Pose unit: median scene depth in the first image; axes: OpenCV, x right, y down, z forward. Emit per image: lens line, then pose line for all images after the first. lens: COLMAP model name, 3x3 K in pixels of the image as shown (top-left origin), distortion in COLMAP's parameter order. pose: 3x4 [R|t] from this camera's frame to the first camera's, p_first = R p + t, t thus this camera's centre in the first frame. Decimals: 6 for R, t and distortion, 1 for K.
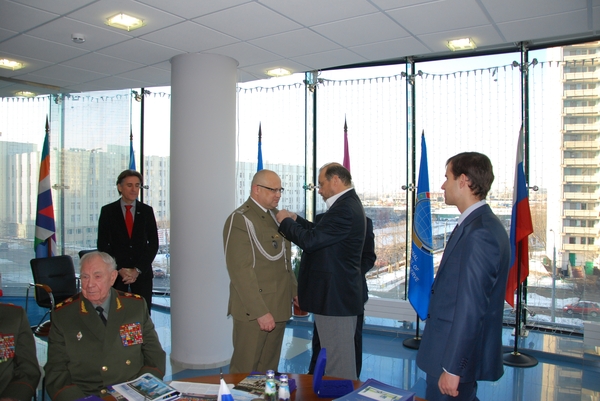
lens RADIAL K [[464.1, 0, 304.5], [0, 464.1, 198.5], [0, 0, 1]] dist [-0.161747, 0.118540]
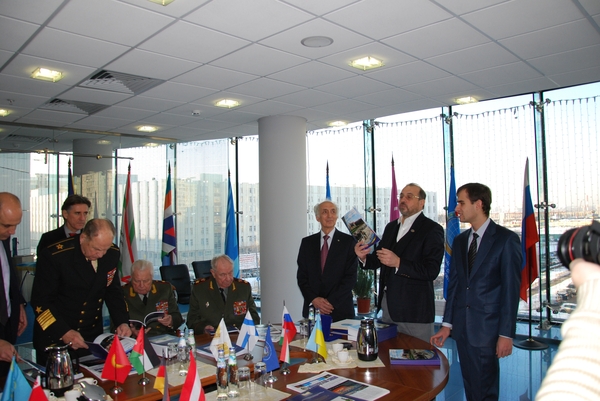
lens RADIAL K [[464.1, 0, 304.5], [0, 464.1, 198.5], [0, 0, 1]] dist [-0.161747, 0.118540]
pose [[0.981949, -0.027033, -0.187205, 0.082492], [0.017499, 0.998473, -0.052391, 0.007949], [0.188335, 0.048169, 0.980923, -0.281349]]
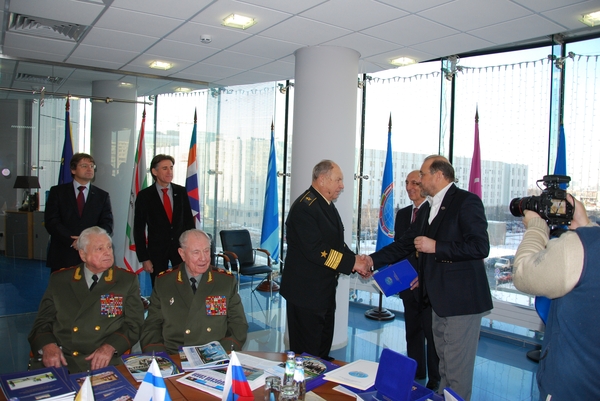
lens RADIAL K [[464.1, 0, 304.5], [0, 464.1, 198.5], [0, 0, 1]] dist [-0.161747, 0.118540]
pose [[0.932747, 0.046360, -0.357539, 0.095527], [-0.039273, 0.998862, 0.027061, -0.000330], [0.358387, -0.011199, 0.933506, 0.012886]]
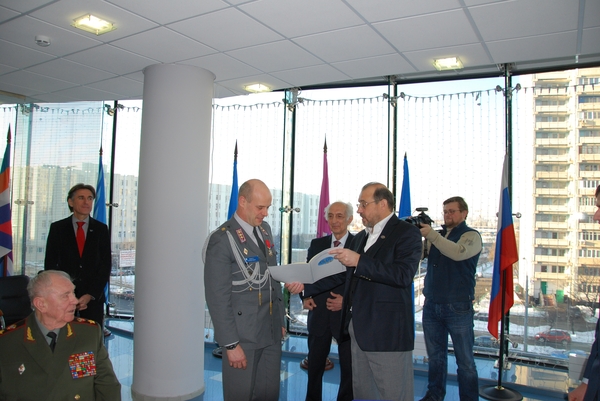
lens RADIAL K [[464.1, 0, 304.5], [0, 464.1, 198.5], [0, 0, 1]] dist [-0.161747, 0.118540]
pose [[0.998386, 0.025674, 0.050666, -0.000390], [-0.022997, 0.998344, -0.052732, 0.003013], [-0.051936, 0.051482, 0.997323, 0.043263]]
